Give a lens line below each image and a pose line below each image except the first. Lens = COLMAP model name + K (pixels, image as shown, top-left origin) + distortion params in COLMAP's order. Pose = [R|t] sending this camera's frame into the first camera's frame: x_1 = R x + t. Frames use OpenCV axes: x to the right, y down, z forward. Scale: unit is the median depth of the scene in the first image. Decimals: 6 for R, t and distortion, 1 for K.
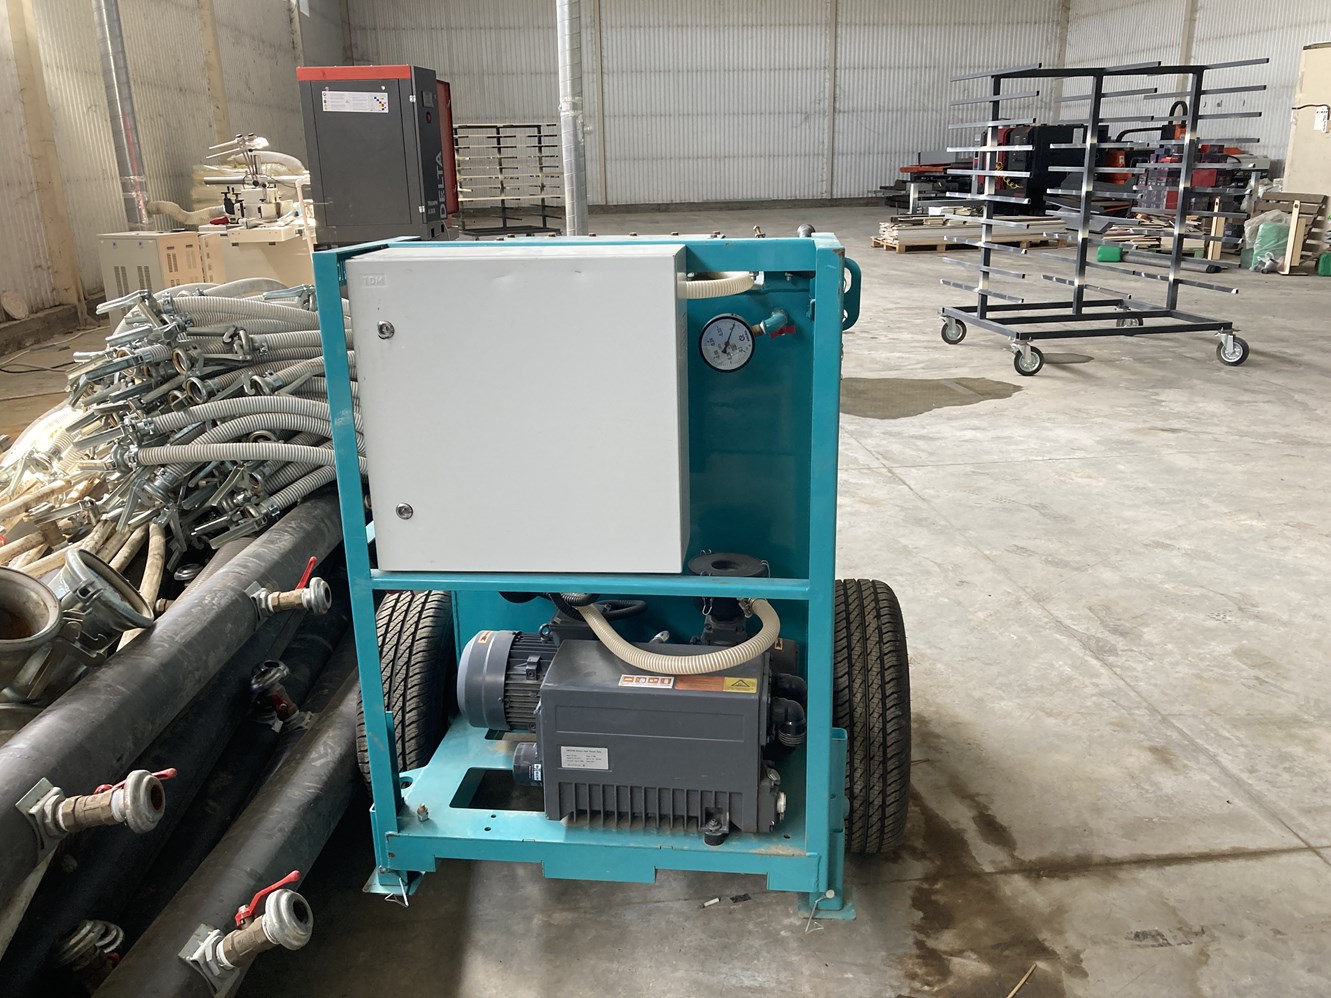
lens RADIAL K [[1090.5, 0, 665.5], [0, 1090.5, 499.0], [0, 0, 1]] dist [-0.005882, -0.006103]
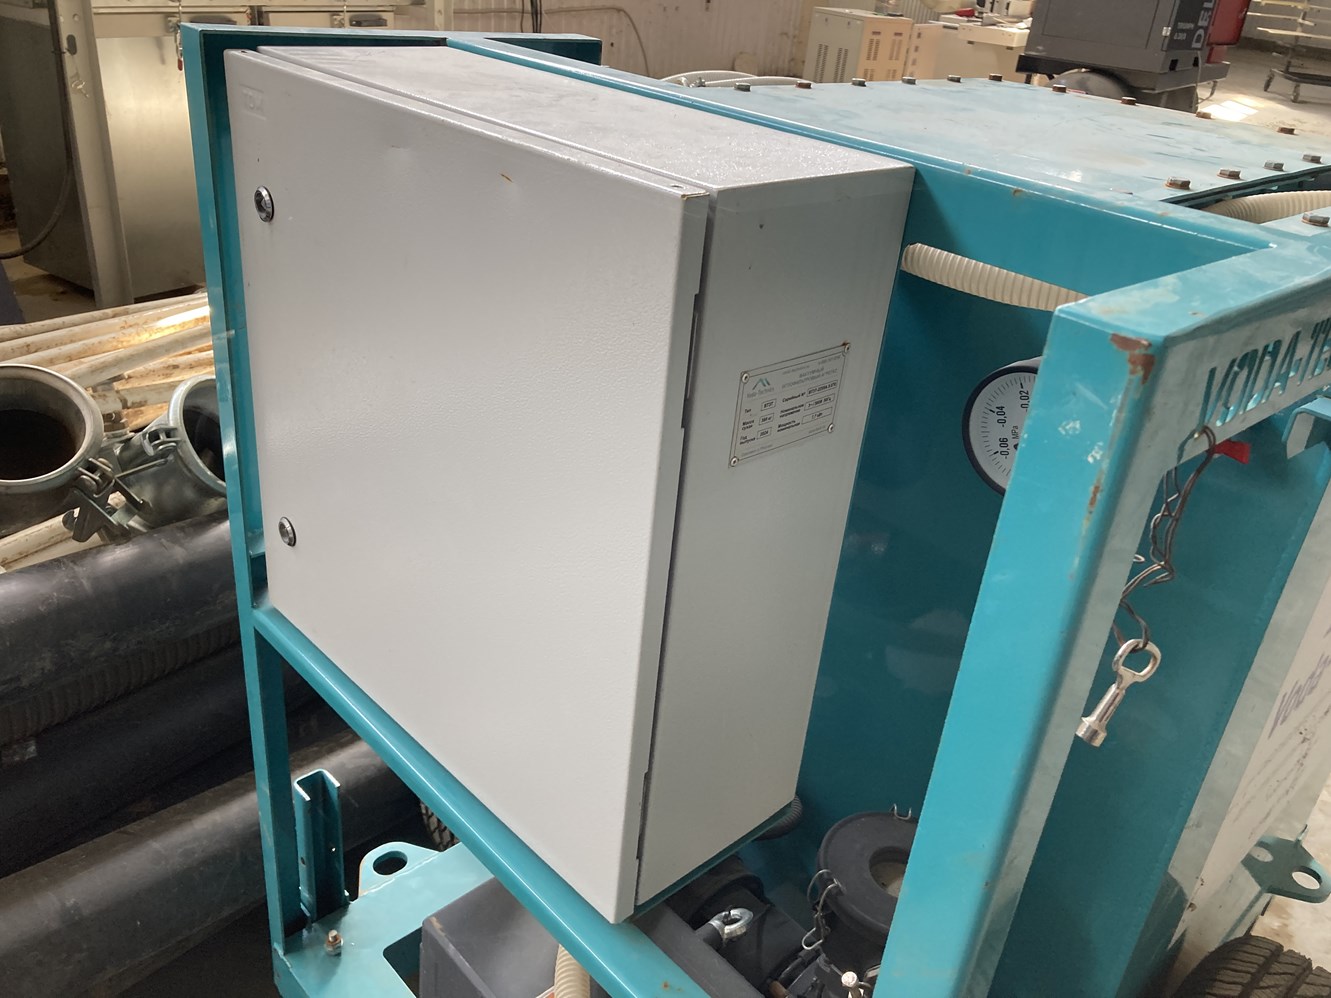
lens RADIAL K [[1090.5, 0, 665.5], [0, 1090.5, 499.0], [0, 0, 1]] dist [-0.005882, -0.006103]
pose [[0.754067, 0.380550, -0.535318, 0.044736], [-0.290424, 0.924224, 0.247917, -0.045239], [0.589099, -0.031477, 0.807448, 0.150721]]
